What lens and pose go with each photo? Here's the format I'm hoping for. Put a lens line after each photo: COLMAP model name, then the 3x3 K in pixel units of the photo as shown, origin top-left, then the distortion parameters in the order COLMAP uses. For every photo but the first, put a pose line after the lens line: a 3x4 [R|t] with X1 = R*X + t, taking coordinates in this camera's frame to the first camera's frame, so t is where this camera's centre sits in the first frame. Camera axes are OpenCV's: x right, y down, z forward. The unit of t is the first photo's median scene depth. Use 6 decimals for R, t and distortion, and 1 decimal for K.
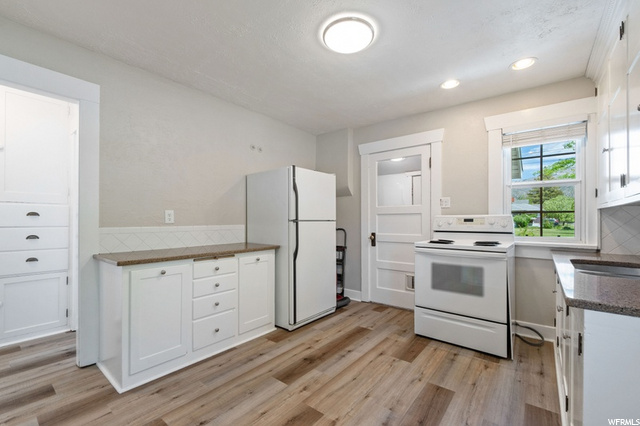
lens RADIAL K [[273.5, 0, 327.3], [0, 273.5, 218.1], [0, 0, 1]] dist [-0.000826, -0.000167]
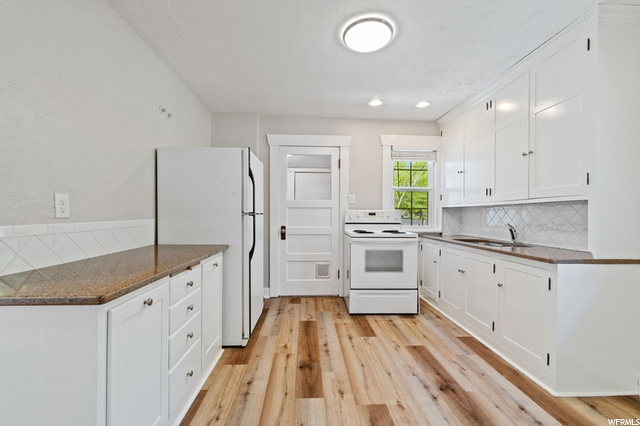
lens RADIAL K [[269.4, 0, 320.0], [0, 269.4, 213.0], [0, 0, 1]] dist [0.001830, 0.000320]
pose [[0.755252, 0.006665, 0.655401, -0.523827], [-0.011917, 0.999923, 0.003564, 0.001635], [-0.655327, -0.010502, 0.755273, 0.246705]]
